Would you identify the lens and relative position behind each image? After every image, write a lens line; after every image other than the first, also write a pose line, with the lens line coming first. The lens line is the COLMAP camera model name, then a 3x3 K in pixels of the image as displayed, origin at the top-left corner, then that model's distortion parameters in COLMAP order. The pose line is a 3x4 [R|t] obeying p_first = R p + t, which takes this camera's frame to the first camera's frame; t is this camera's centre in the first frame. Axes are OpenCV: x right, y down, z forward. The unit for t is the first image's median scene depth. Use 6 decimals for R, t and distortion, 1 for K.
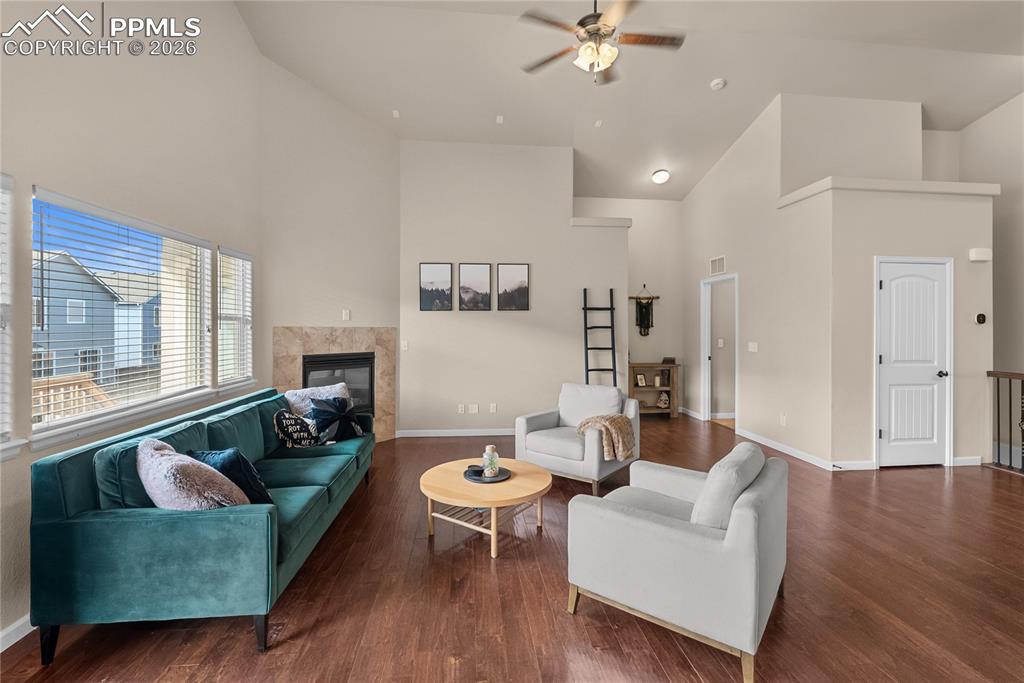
lens RADIAL K [[454.3, 0, 512.3], [0, 454.3, 327.1], [0, 0, 1]] dist [-0.005477, 0.000526]
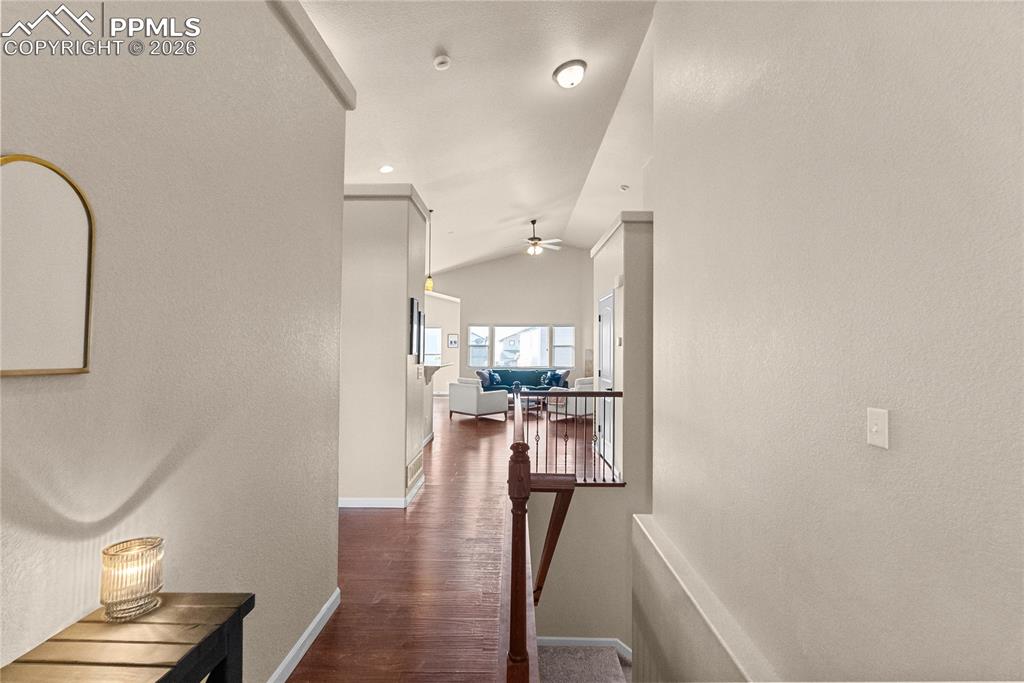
lens RADIAL K [[454.3, 0, 513.6], [0, 454.3, 340.1], [0, 0, 1]] dist [-0.005477, 0.000526]
pose [[-0.116760, -0.021389, -0.992930, 1.862499], [-0.010672, 0.999737, -0.020280, 0.002579], [0.993103, 0.008229, -0.116958, 0.759792]]
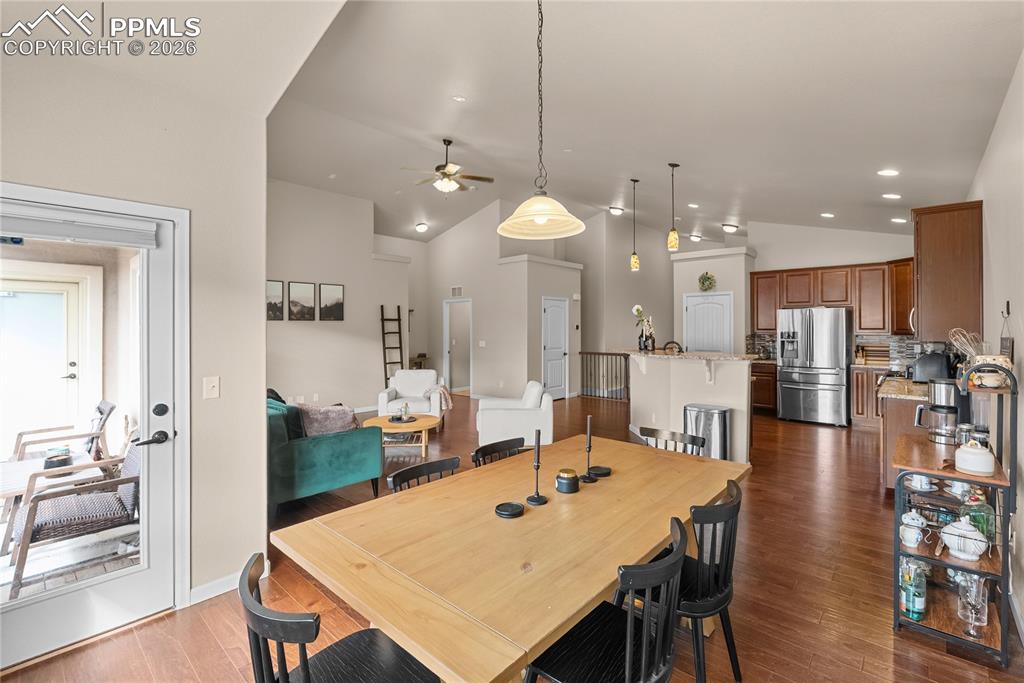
lens RADIAL K [[454.3, 0, 519.3], [0, 454.3, 325.6], [0, 0, 1]] dist [-0.005477, 0.000526]
pose [[0.736846, 0.000101, 0.676060, -0.527444], [0.005438, 0.999967, -0.006076, -0.012899], [-0.676038, 0.008153, 0.736821, -0.339796]]
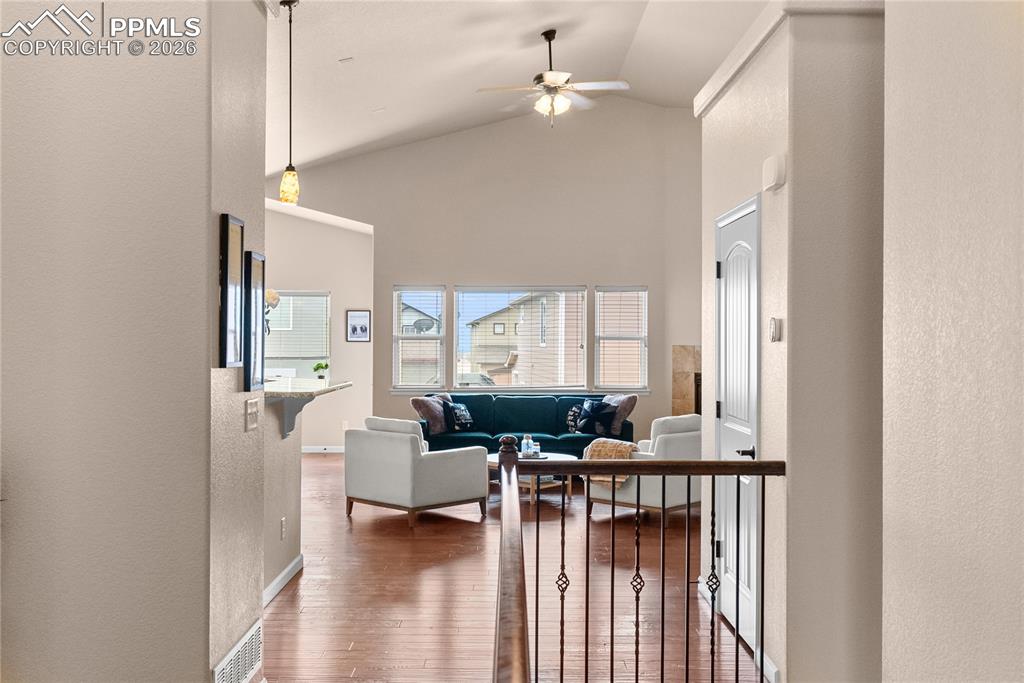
lens RADIAL K [[1018.6, 0, 522.5], [0, 1018.6, 343.3], [0, 0, 1]] dist [0.006149, 0.000000]
pose [[-0.097945, 0.000136, -0.995192, 1.720725], [-0.007183, 0.999974, 0.000844, -0.004842], [0.995166, 0.007231, -0.097941, 0.745697]]
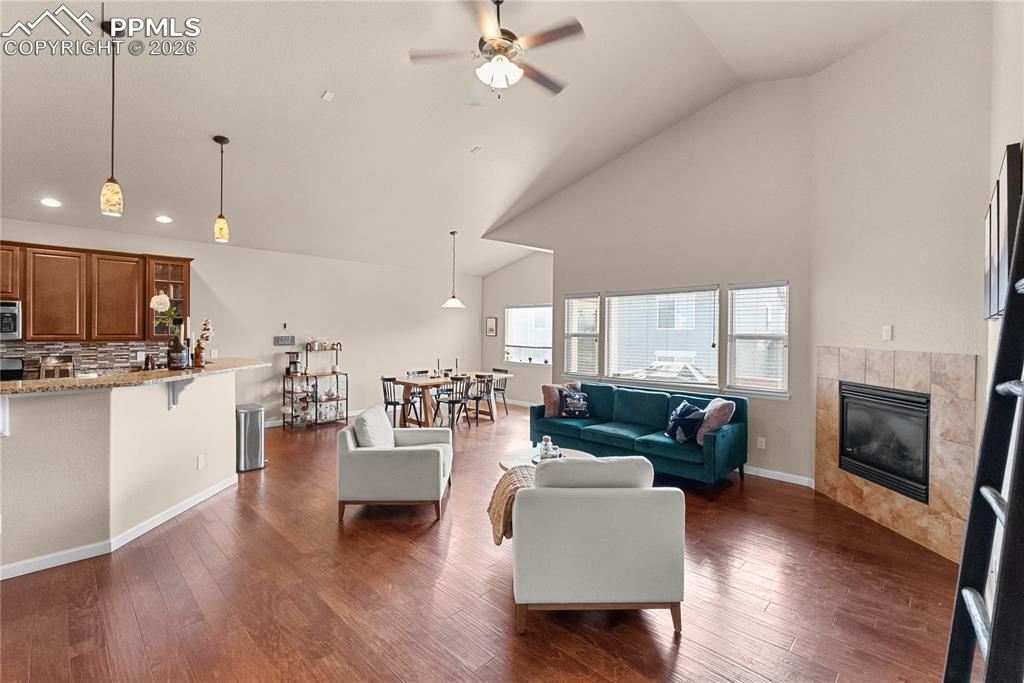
lens RADIAL K [[454.3, 0, 515.0], [0, 454.3, 334.6], [0, 0, 1]] dist [-0.005477, 0.000526]
pose [[-0.770217, -0.004486, -0.637767, 0.502417], [-0.011209, 0.999916, 0.006504, -0.021474], [0.637684, 0.012158, -0.770202, 1.135497]]
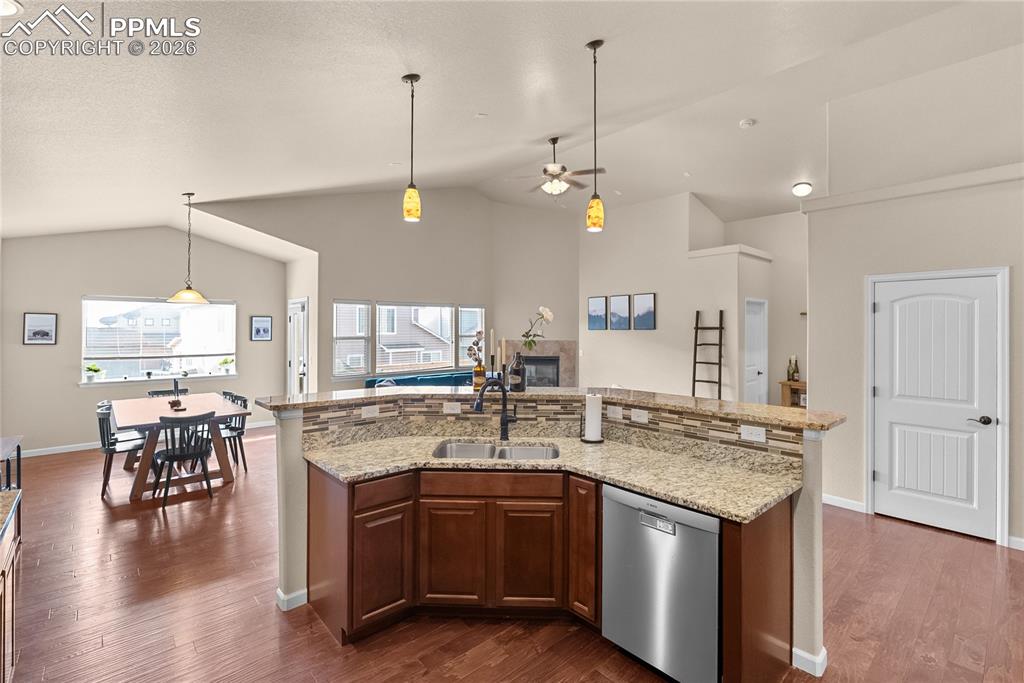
lens RADIAL K [[454.3, 0, 523.3], [0, 454.3, 326.4], [0, 0, 1]] dist [-0.005477, 0.000526]
pose [[0.599703, -0.002981, -0.800217, 0.936186], [-0.002566, 0.999981, -0.005648, -0.041866], [0.800218, 0.005440, 0.599684, -0.072532]]
